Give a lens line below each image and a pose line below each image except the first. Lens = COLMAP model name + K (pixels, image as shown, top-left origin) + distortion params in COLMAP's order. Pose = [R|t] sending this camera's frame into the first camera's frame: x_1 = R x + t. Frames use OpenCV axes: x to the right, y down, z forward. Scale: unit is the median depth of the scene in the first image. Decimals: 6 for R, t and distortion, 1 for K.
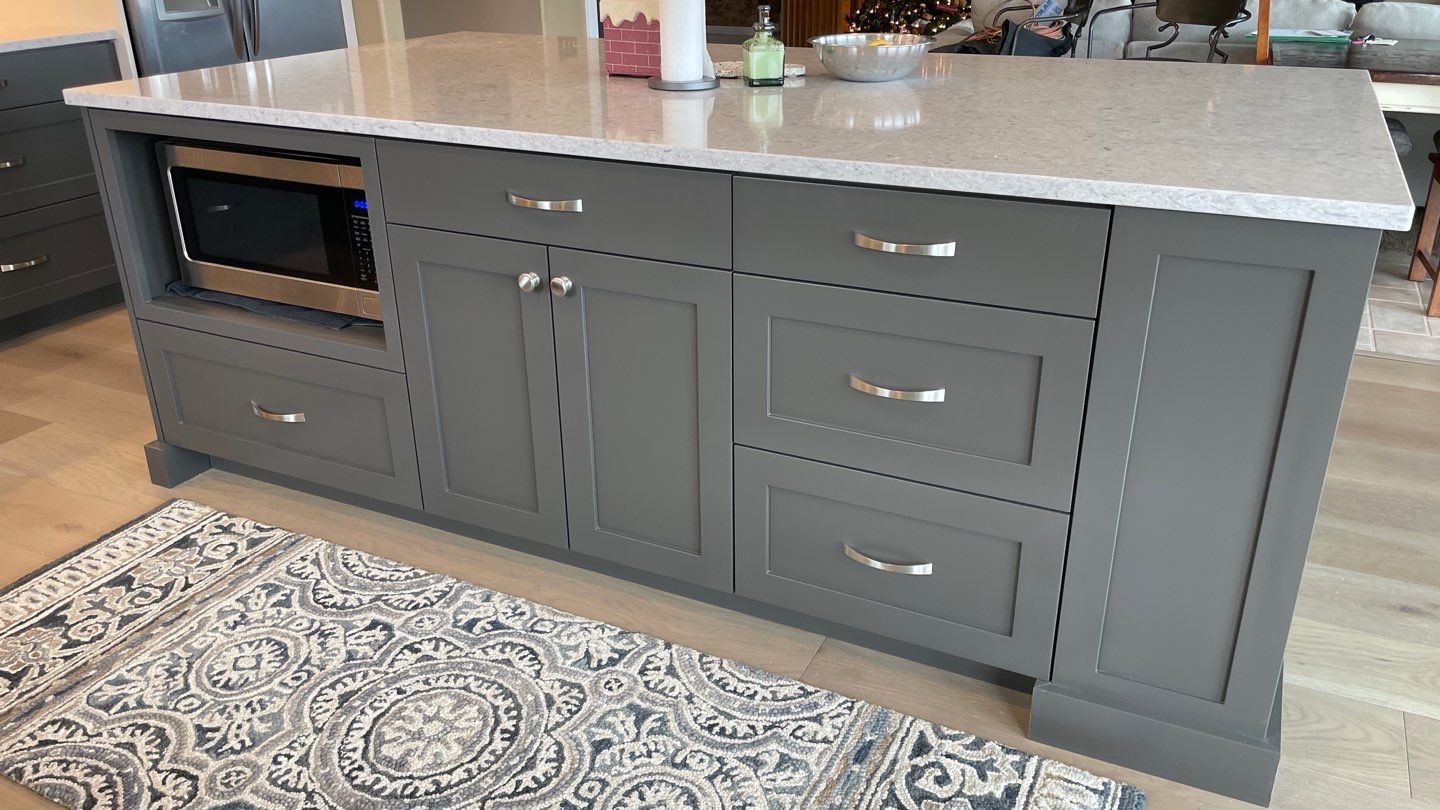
lens RADIAL K [[1089.2, 0, 722.1], [0, 1089.2, 390.0], [0, 0, 1]] dist [0.087156, -0.121851]
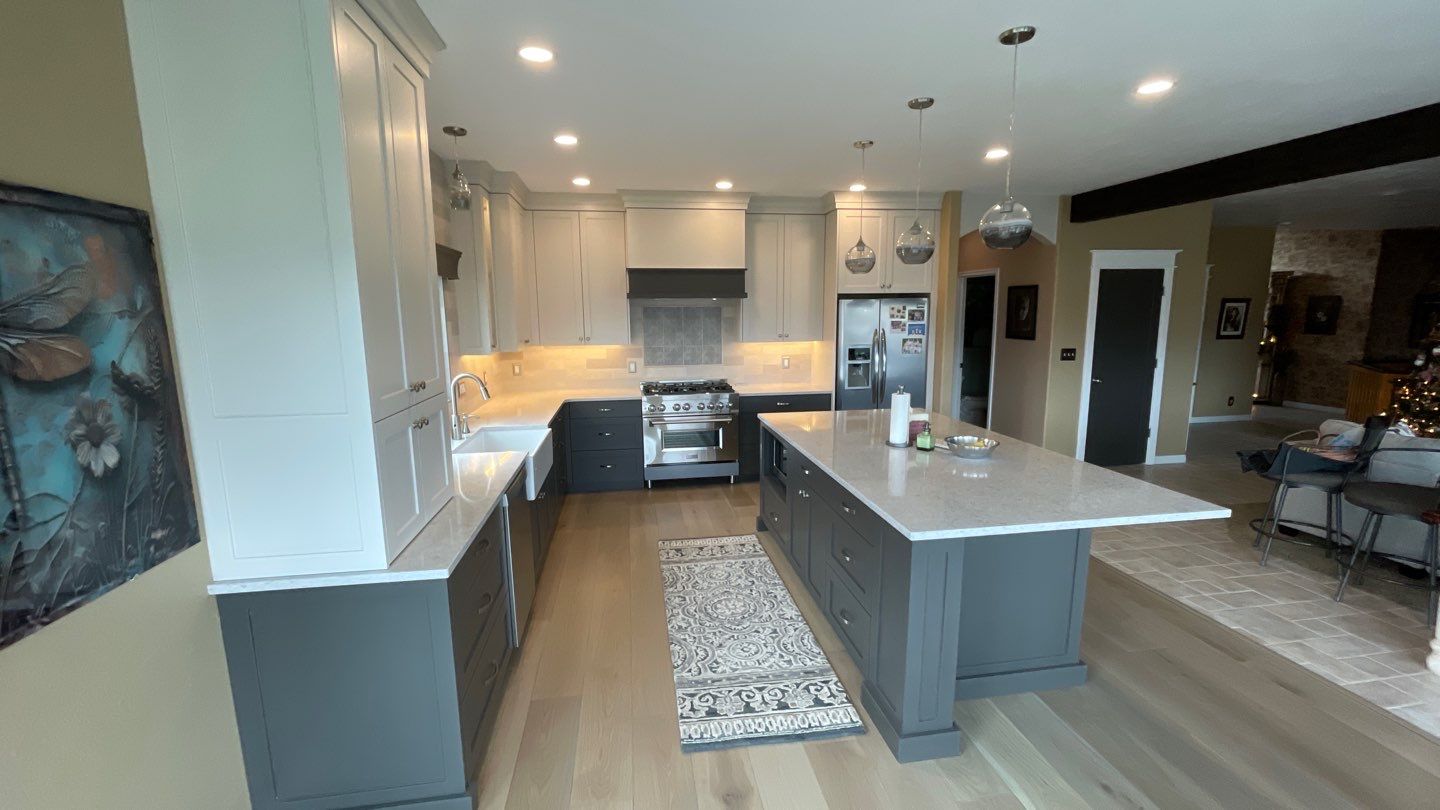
lens RADIAL K [[578.1, 0, 716.8], [0, 578.1, 401.3], [0, 0, 1]] dist [-0.003123, -0.000124]
pose [[0.569796, 0.129809, -0.811469, 0.890987], [-0.316485, 0.945943, -0.070908, -0.134448], [0.758400, 0.297221, 0.580077, -0.243288]]
